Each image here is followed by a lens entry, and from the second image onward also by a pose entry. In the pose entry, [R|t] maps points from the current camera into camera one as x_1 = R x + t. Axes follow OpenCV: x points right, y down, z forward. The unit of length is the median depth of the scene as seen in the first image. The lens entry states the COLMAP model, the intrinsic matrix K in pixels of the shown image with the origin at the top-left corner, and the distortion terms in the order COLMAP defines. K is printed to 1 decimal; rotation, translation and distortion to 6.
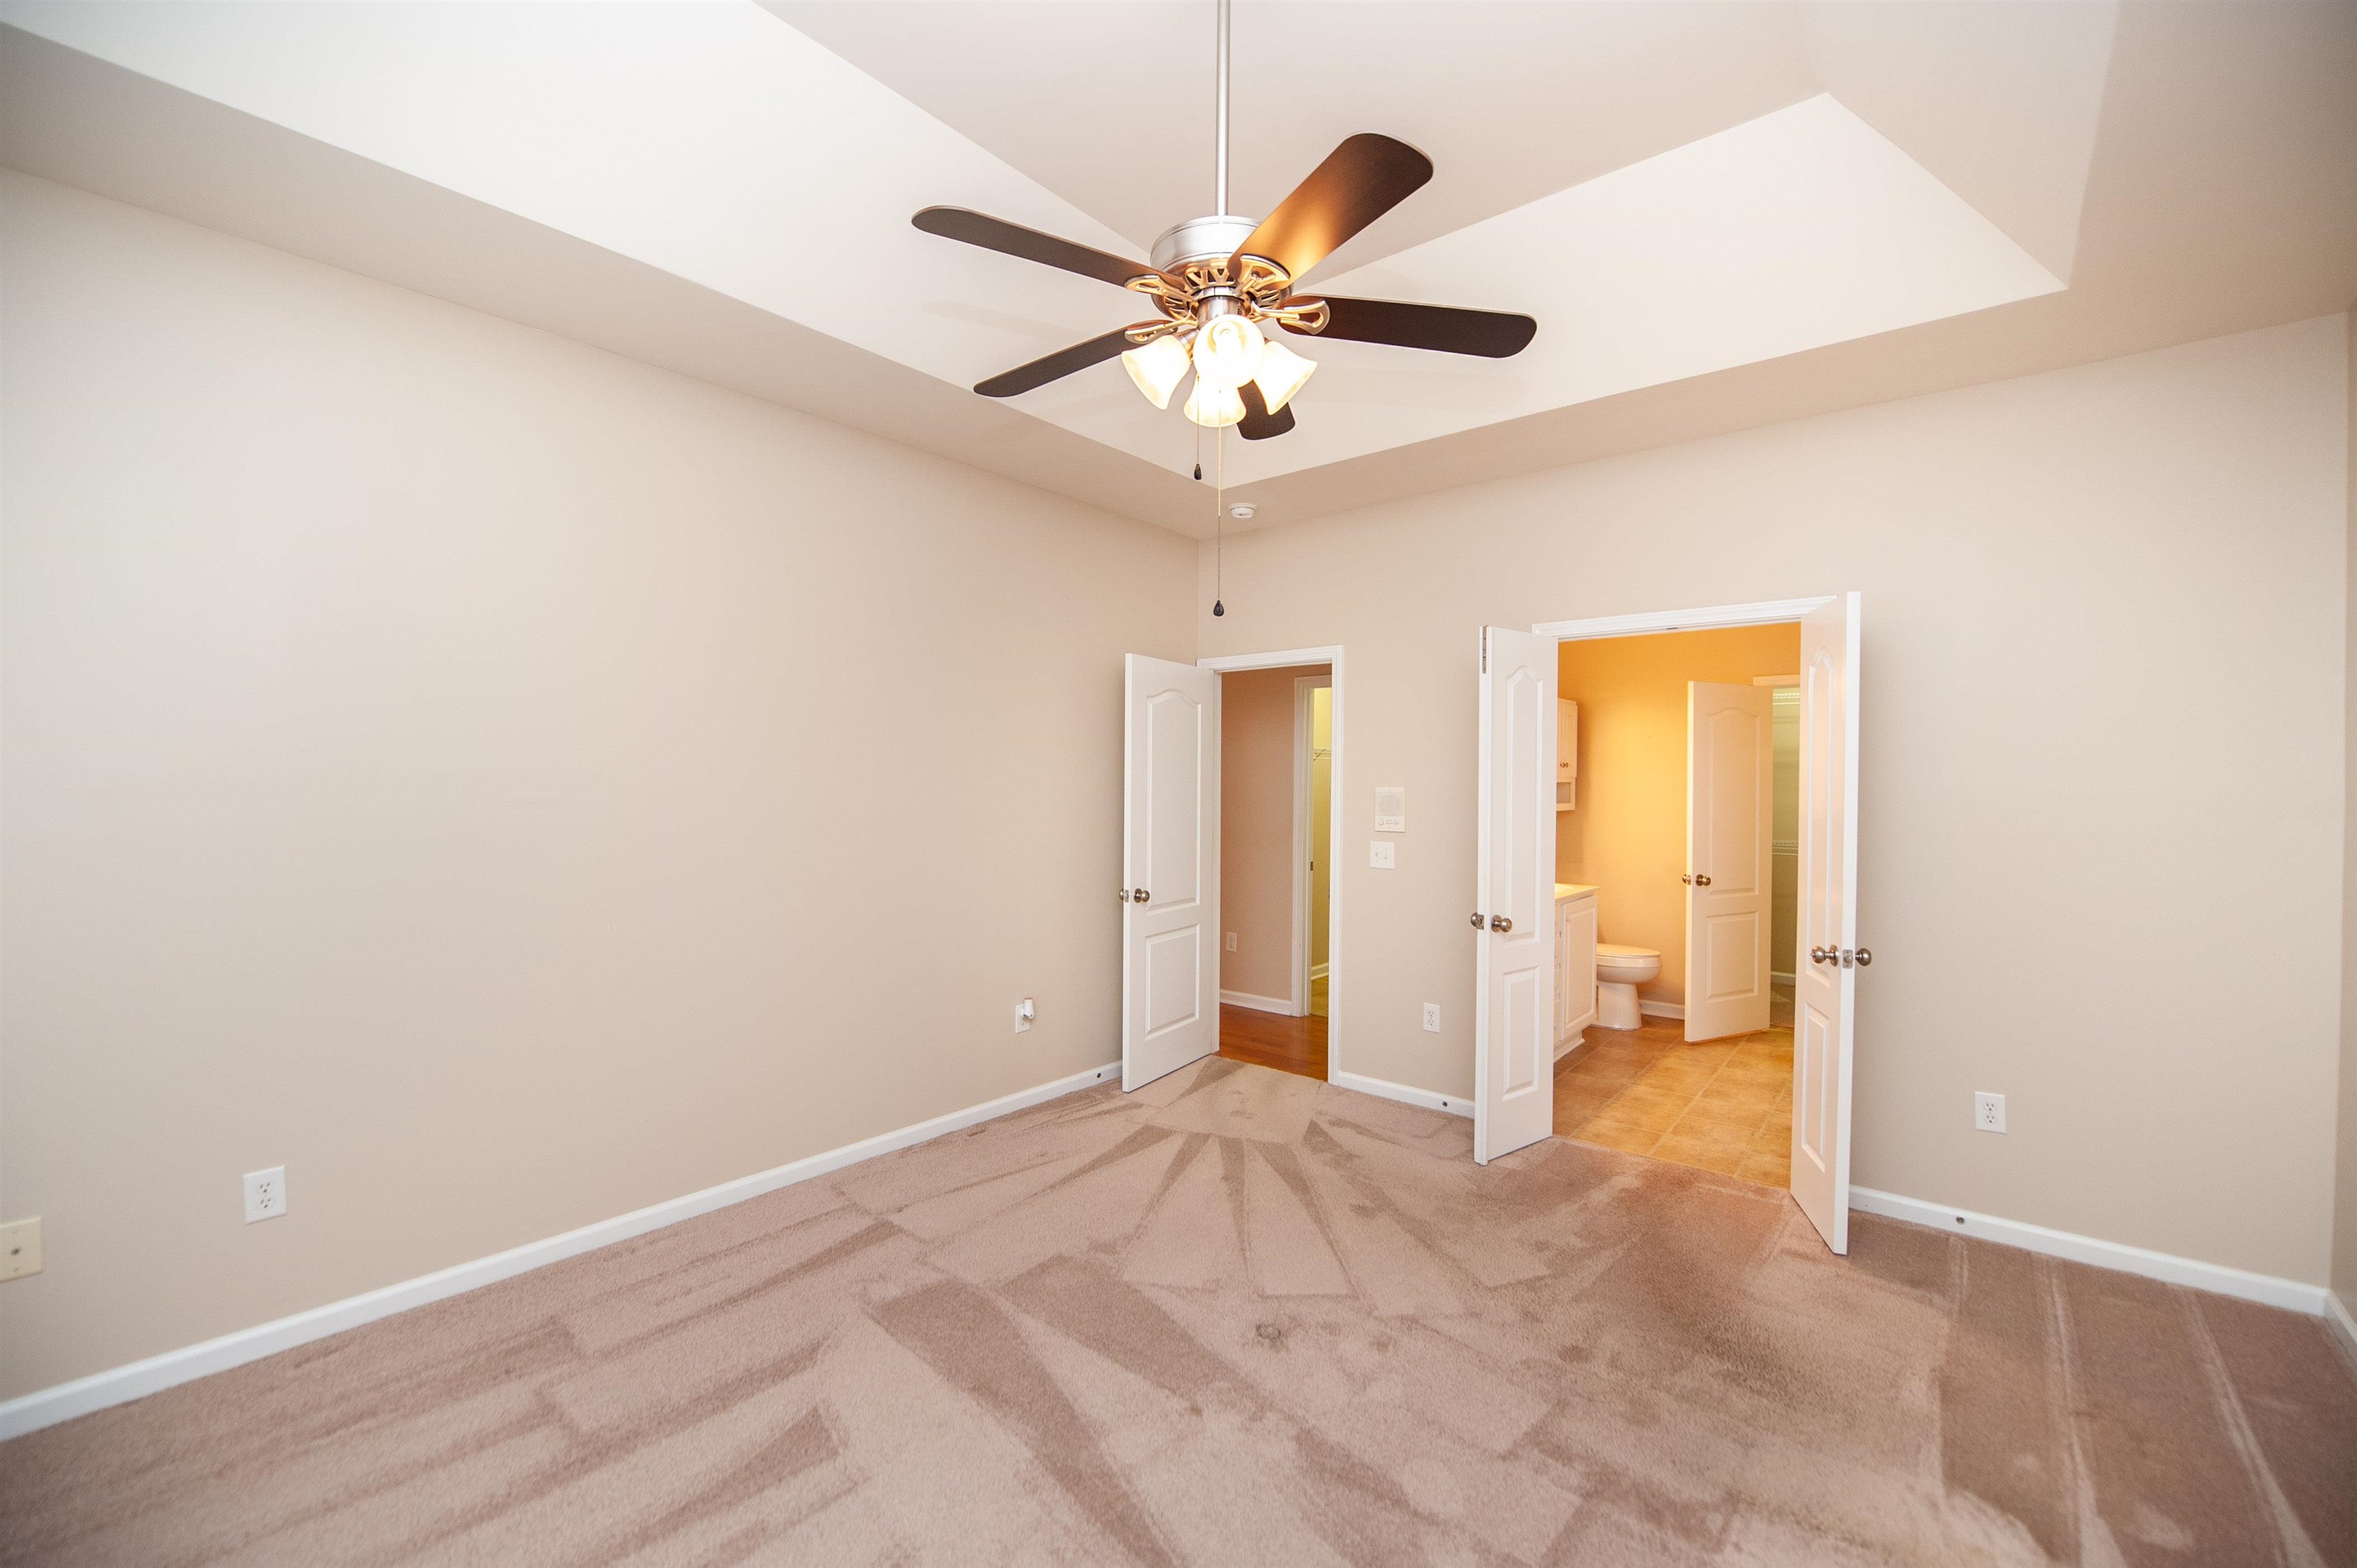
lens RADIAL K [[942.8, 0, 1178.5], [0, 942.8, 784.0], [0, 0, 1]] dist [-0.015280, -0.004584]
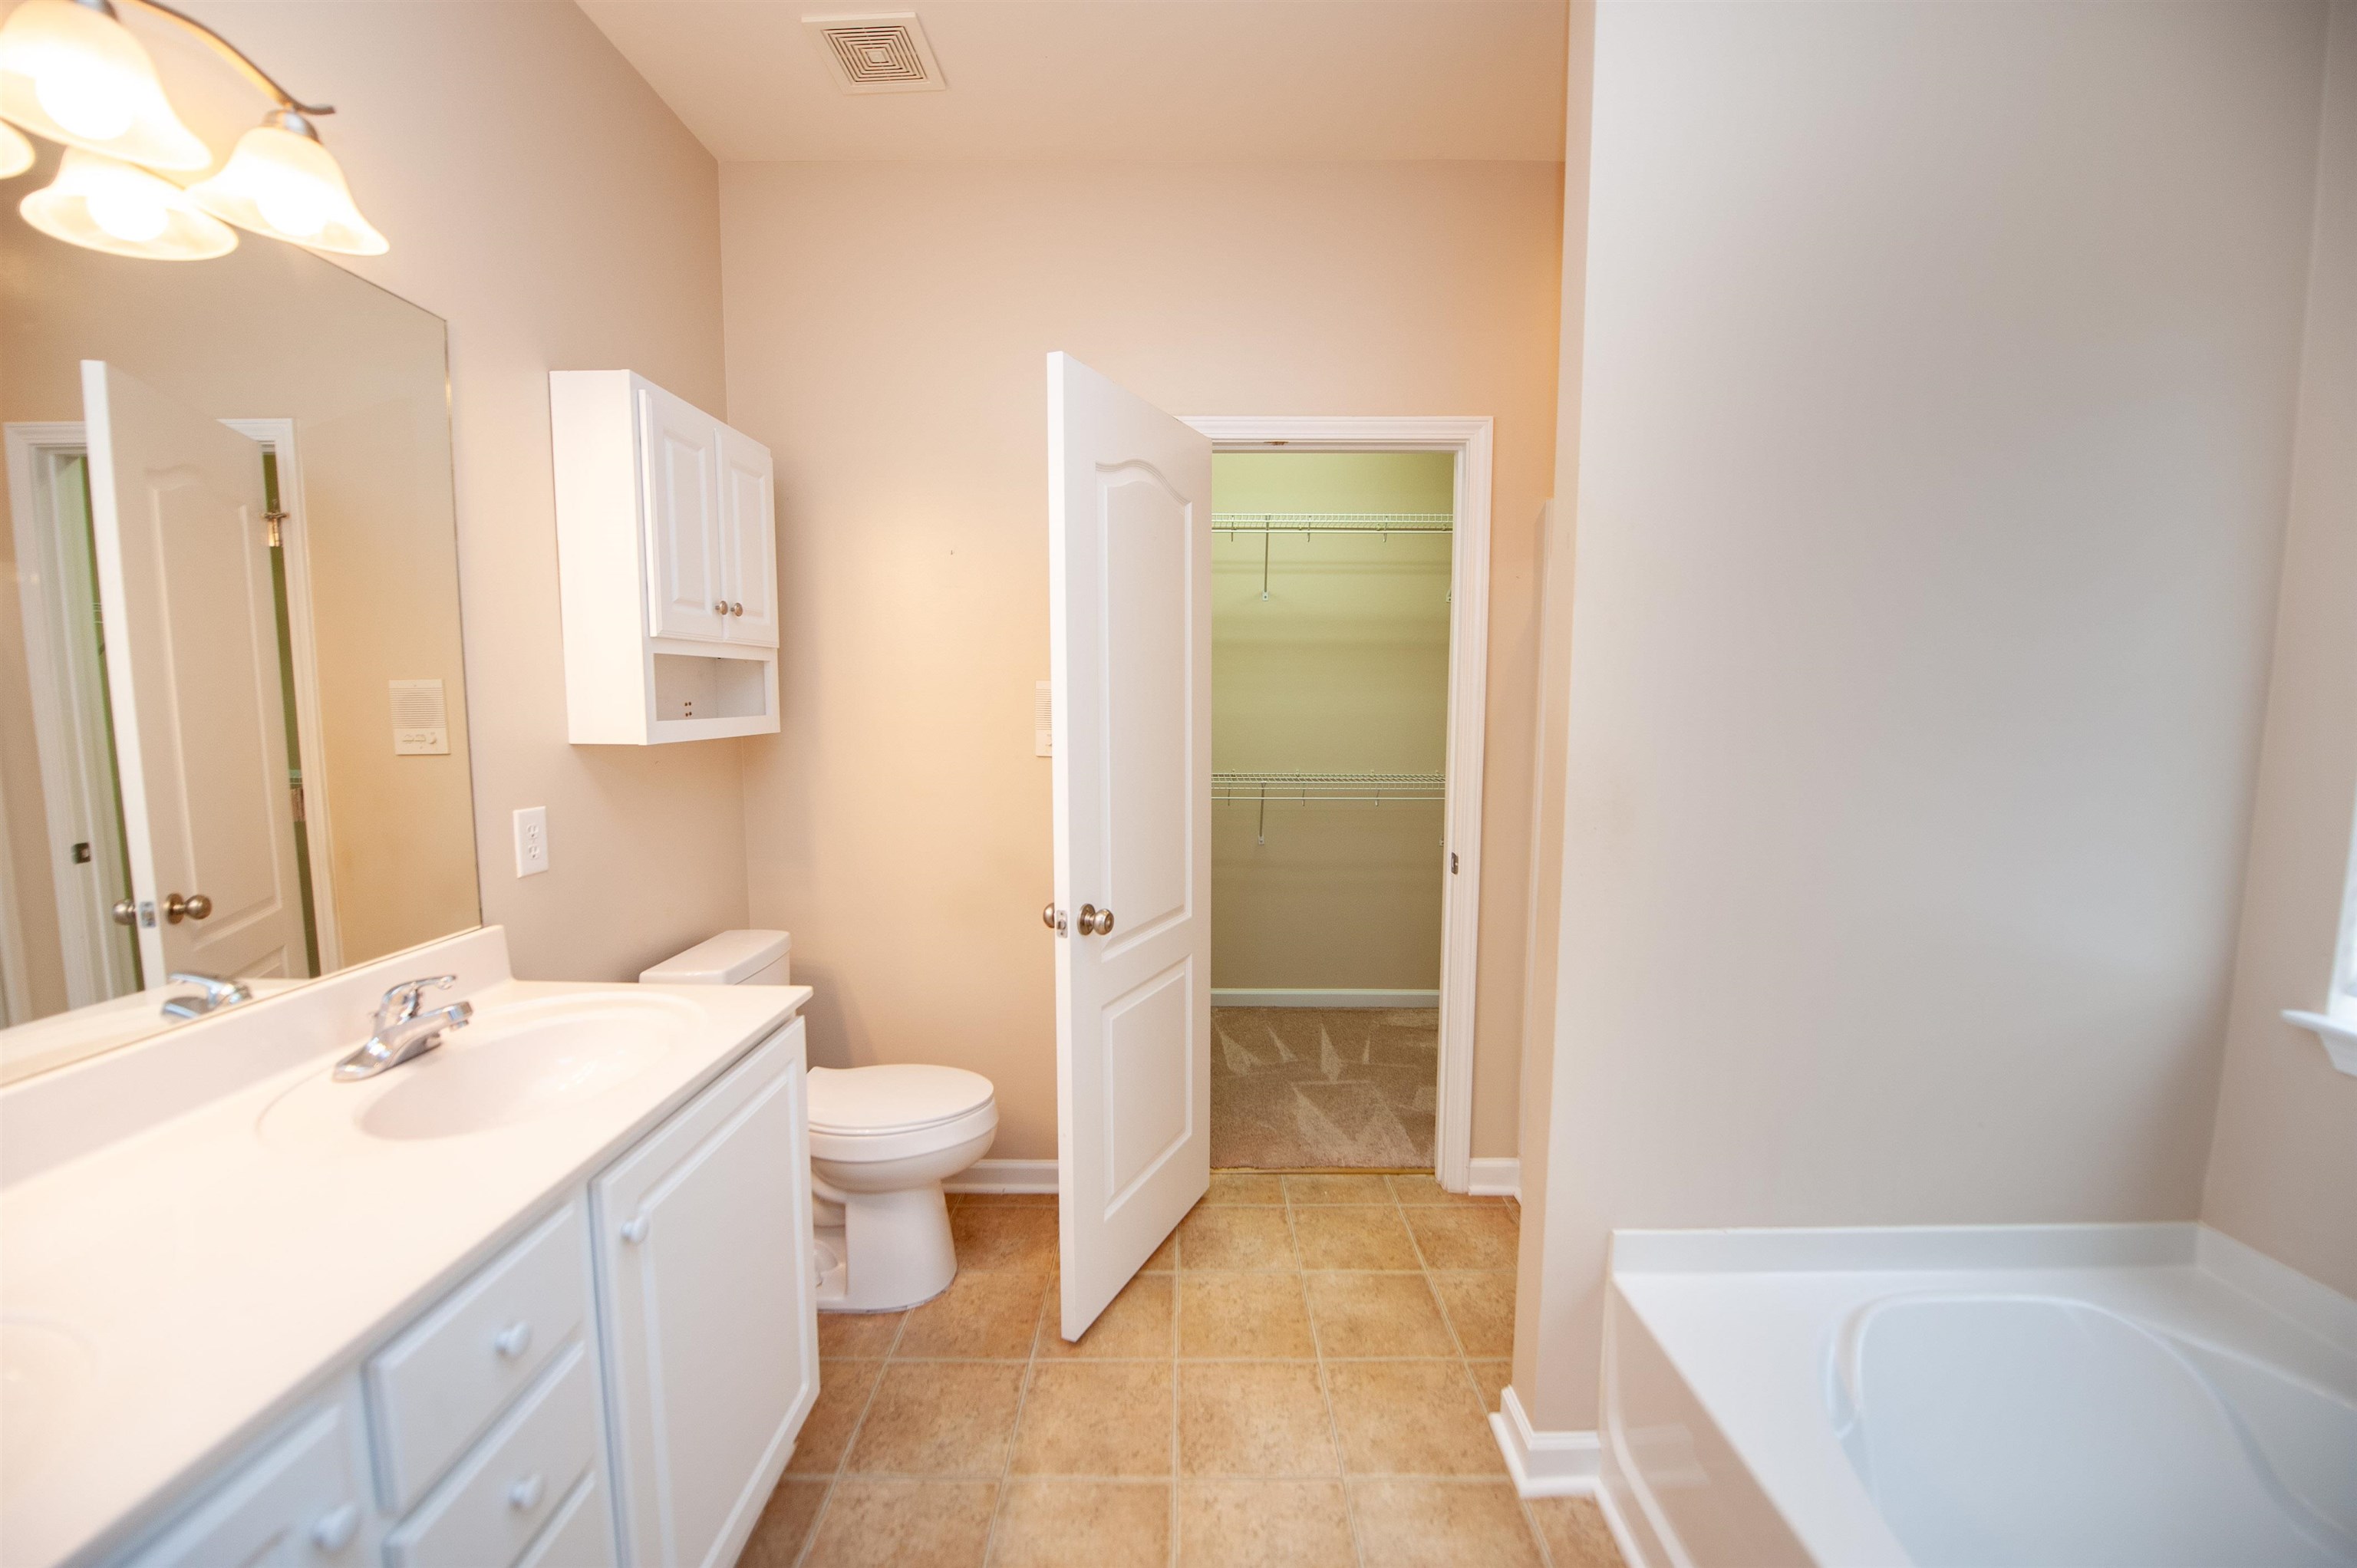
lens RADIAL K [[951.1, 0, 1180.9], [0, 951.1, 786.7], [0, 0, 1]] dist [-0.017567, -0.003613]
pose [[0.768220, -0.071532, 0.636177, 0.511609], [0.003289, 0.994166, 0.107813, 0.015622], [-0.640177, -0.080732, 0.763973, 1.015812]]
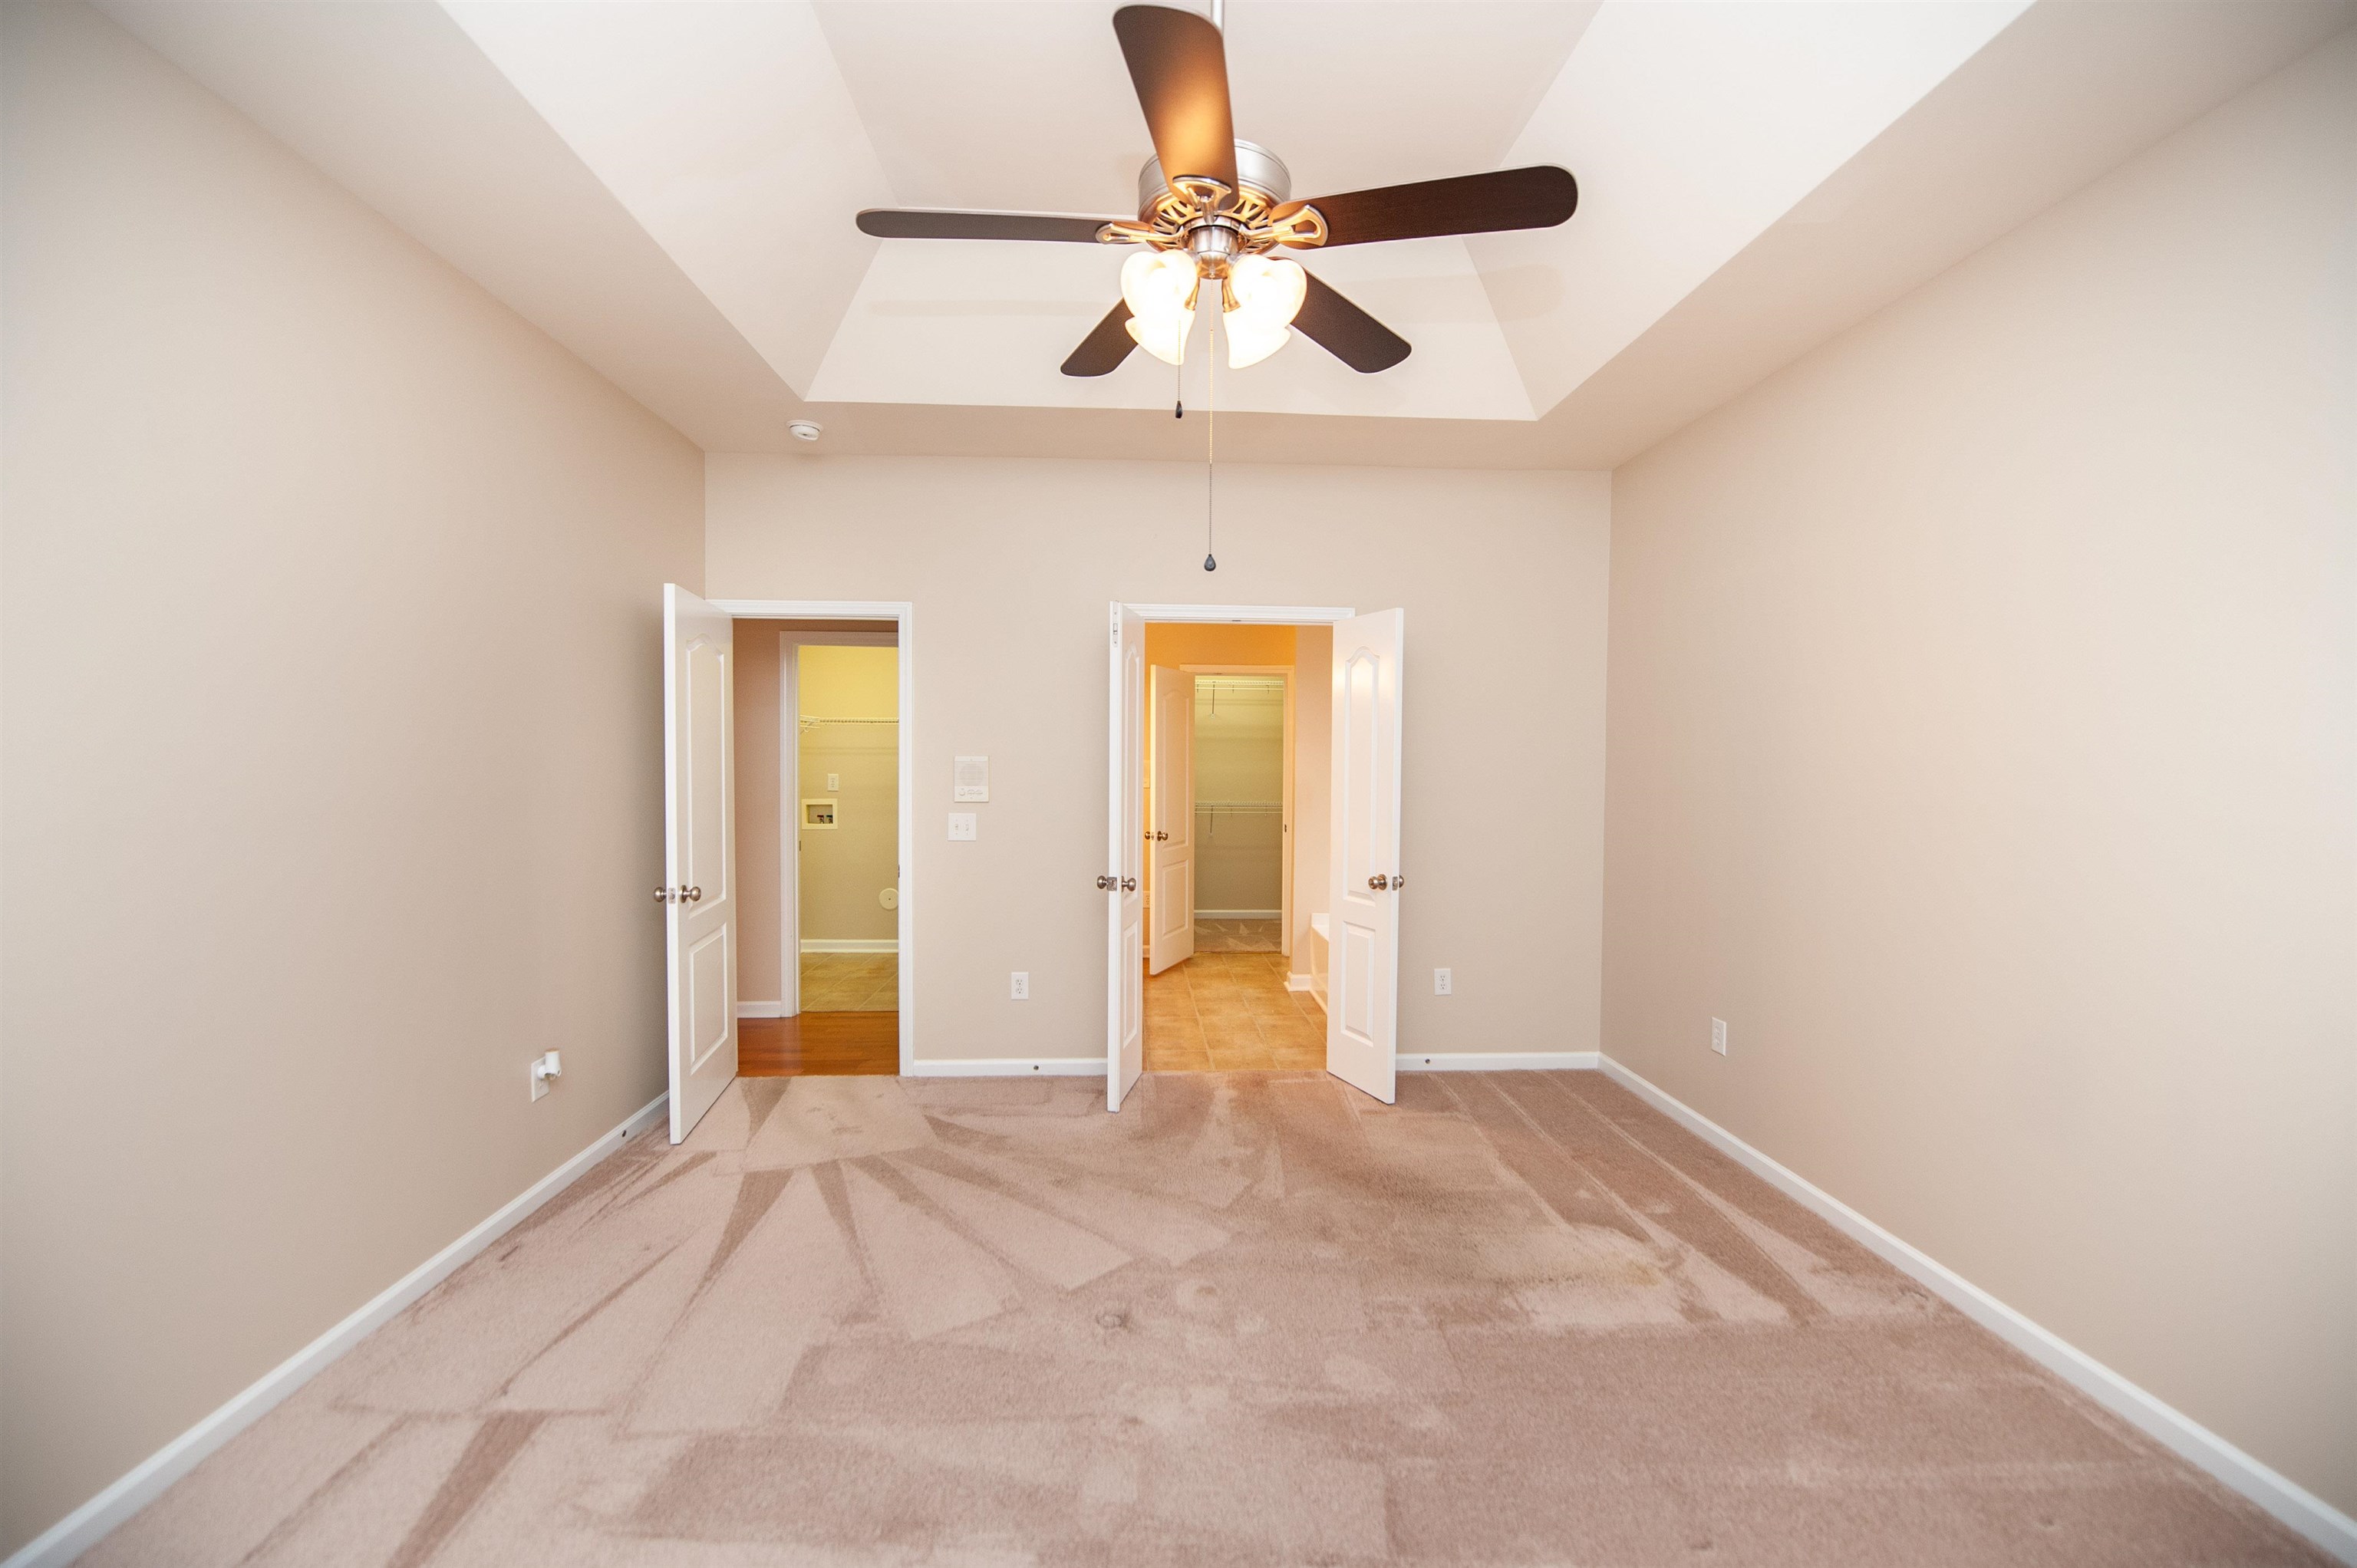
lens RADIAL K [[951.1, 0, 1180.9], [0, 951.1, 786.7], [0, 0, 1]] dist [-0.017567, -0.003613]
pose [[0.728237, -0.022324, 0.684962, -0.344510], [-0.001056, 0.999432, 0.033695, 0.002134], [-0.685325, -0.025261, 0.727799, 0.175940]]
